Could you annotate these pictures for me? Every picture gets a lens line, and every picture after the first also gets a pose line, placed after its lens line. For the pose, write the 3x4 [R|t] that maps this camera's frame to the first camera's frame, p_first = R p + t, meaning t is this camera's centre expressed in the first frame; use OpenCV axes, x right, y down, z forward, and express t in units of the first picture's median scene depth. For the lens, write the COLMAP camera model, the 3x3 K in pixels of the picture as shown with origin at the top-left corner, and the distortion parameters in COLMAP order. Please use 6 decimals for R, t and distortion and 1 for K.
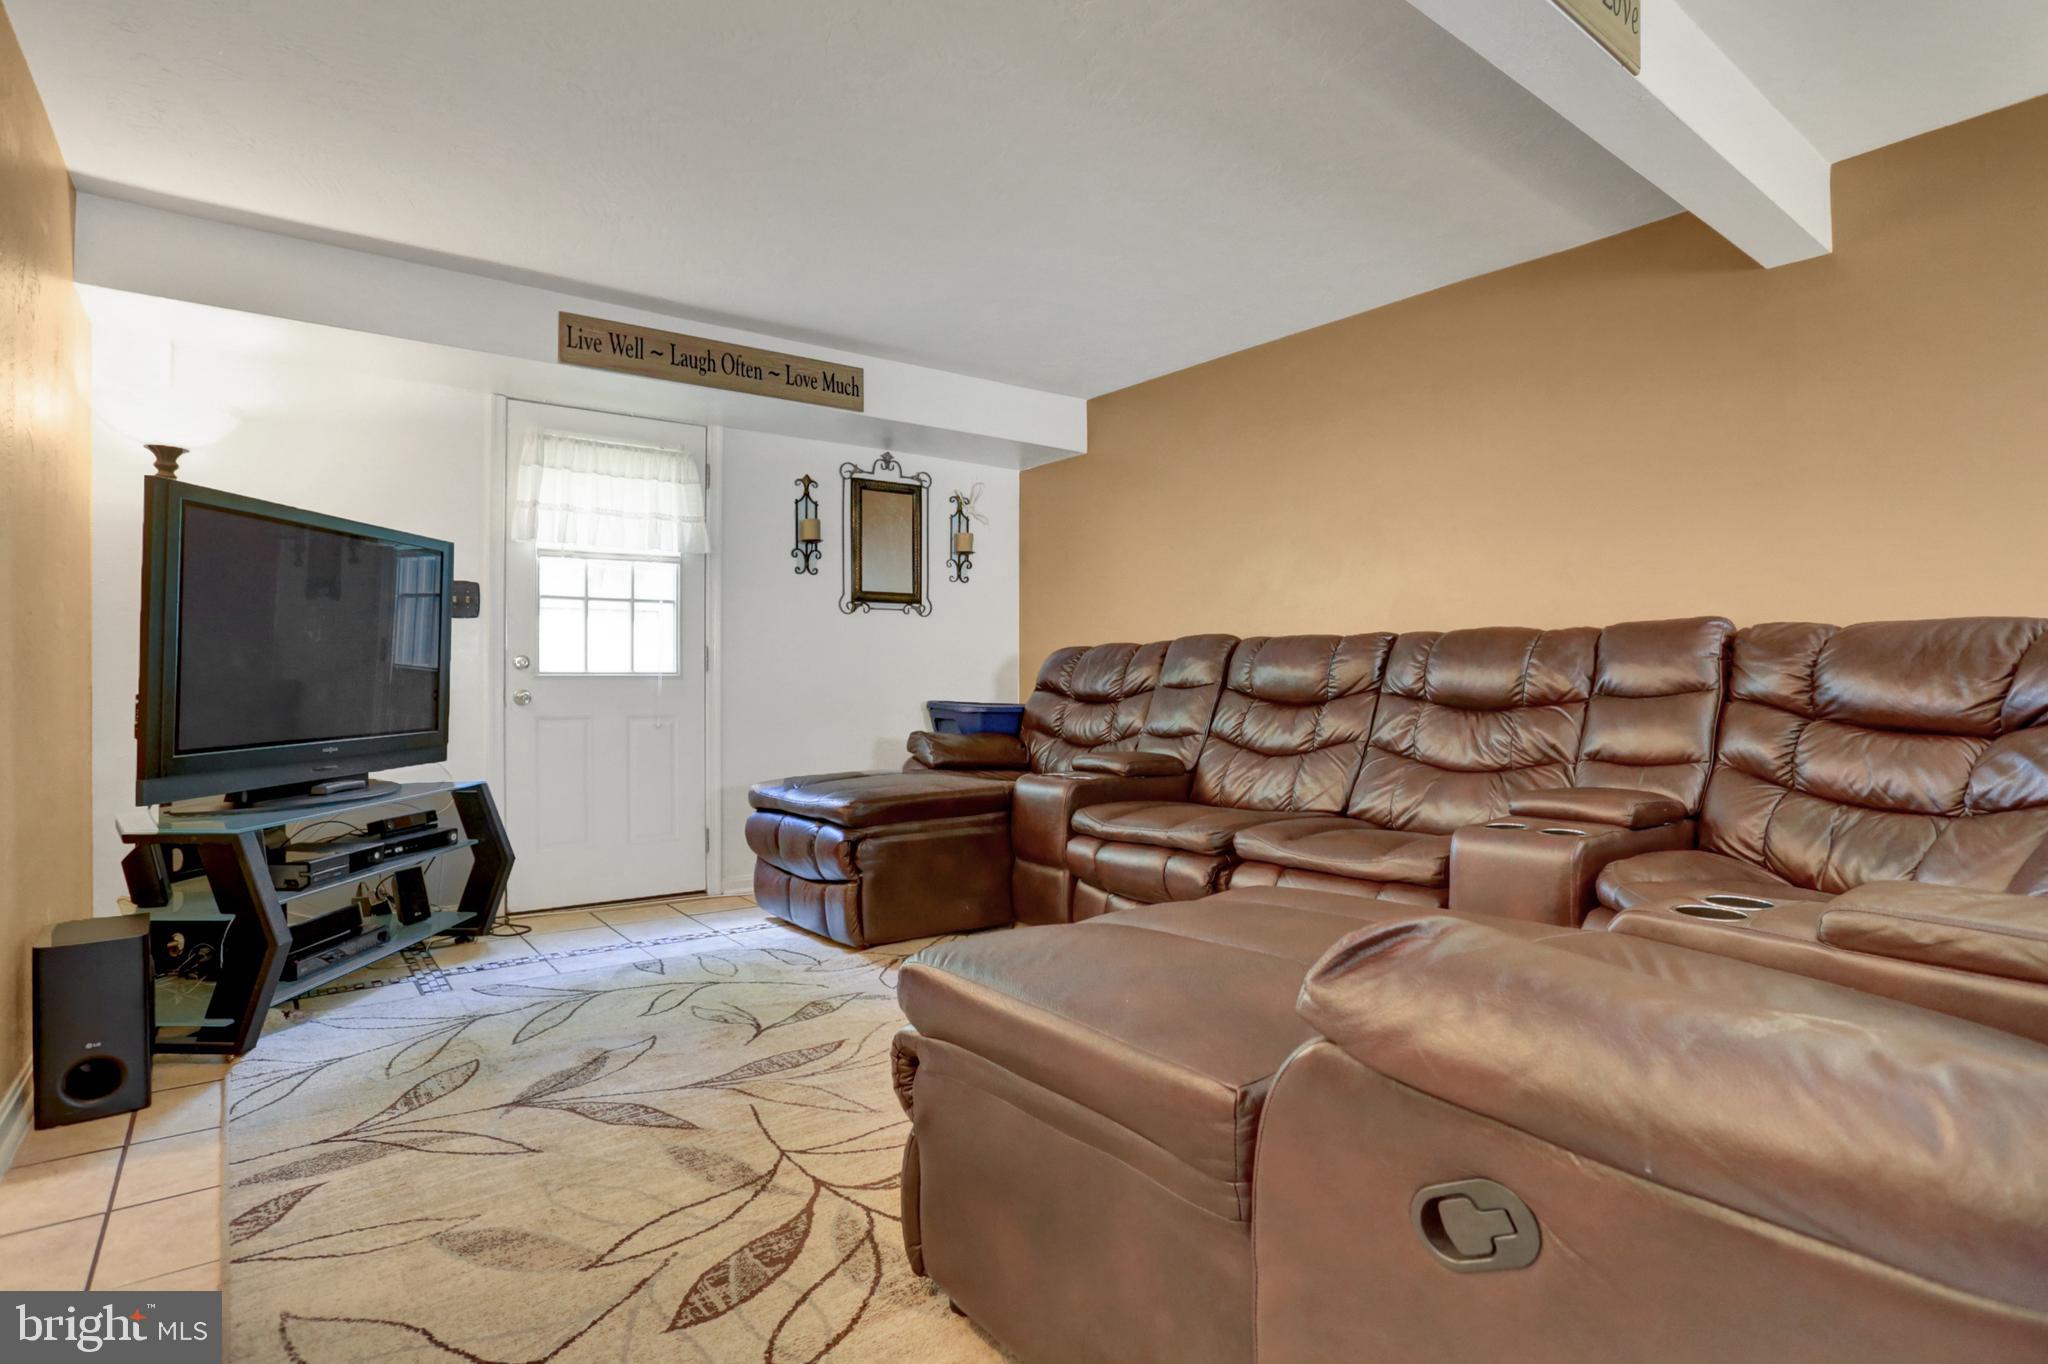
lens RADIAL K [[1033.7, 0, 1031.7], [0, 1033.7, 685.0], [0, 0, 1]] dist [-0.042472, 0.004899]
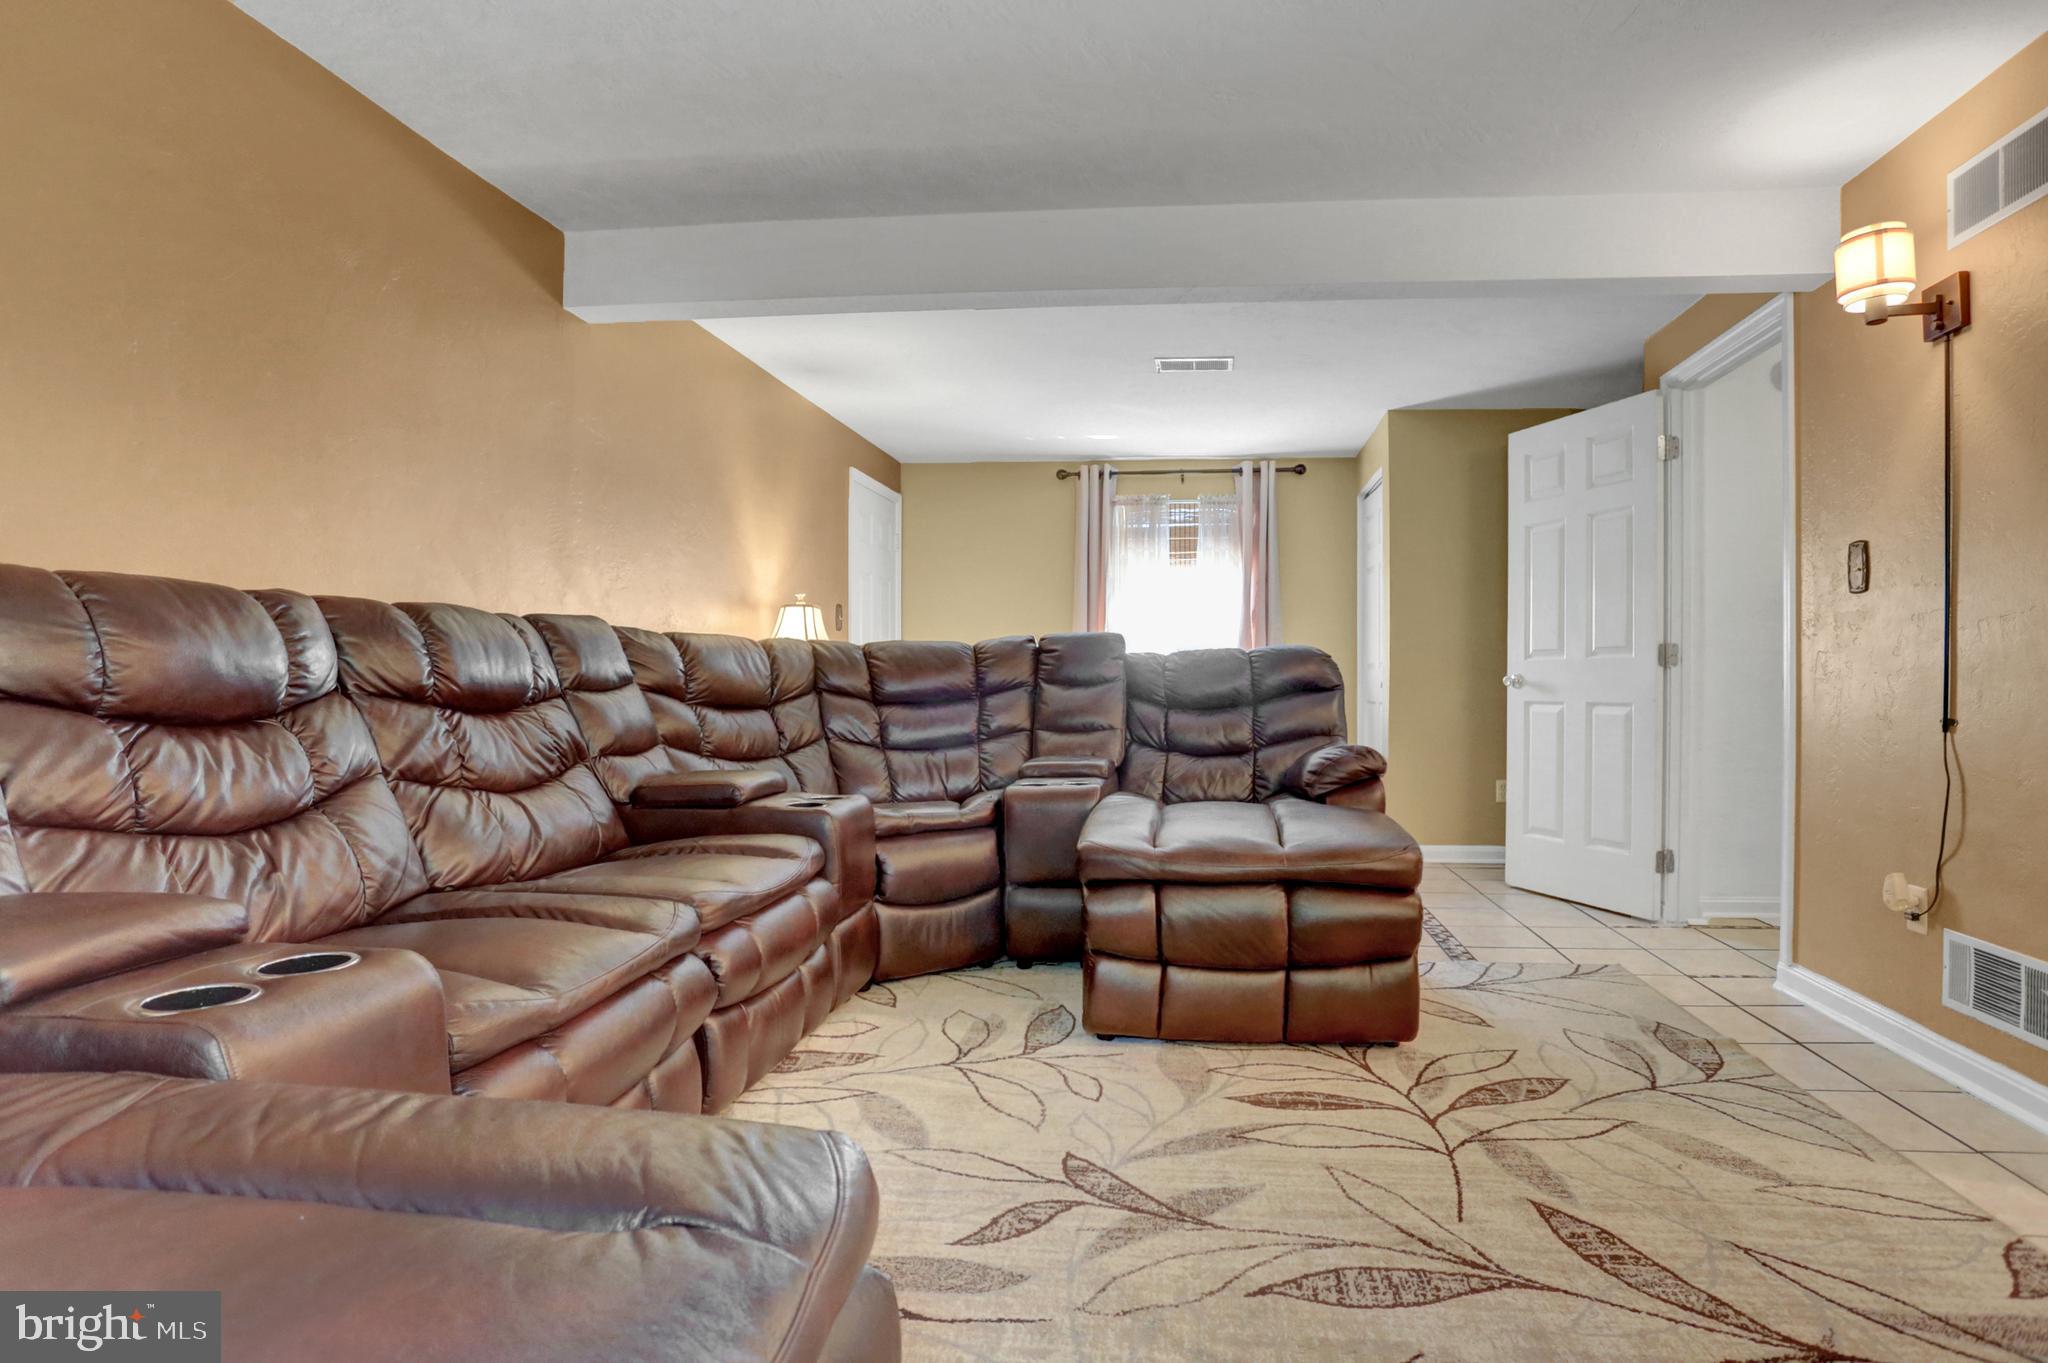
lens RADIAL K [[1033.7, 0, 1031.1], [0, 1033.7, 683.5], [0, 0, 1]] dist [-0.042472, 0.004899]
pose [[-0.686888, 0.007251, 0.726727, -0.772949], [-0.006705, 0.999844, -0.016314, 0.015272], [-0.726733, -0.016079, -0.686732, 2.230496]]
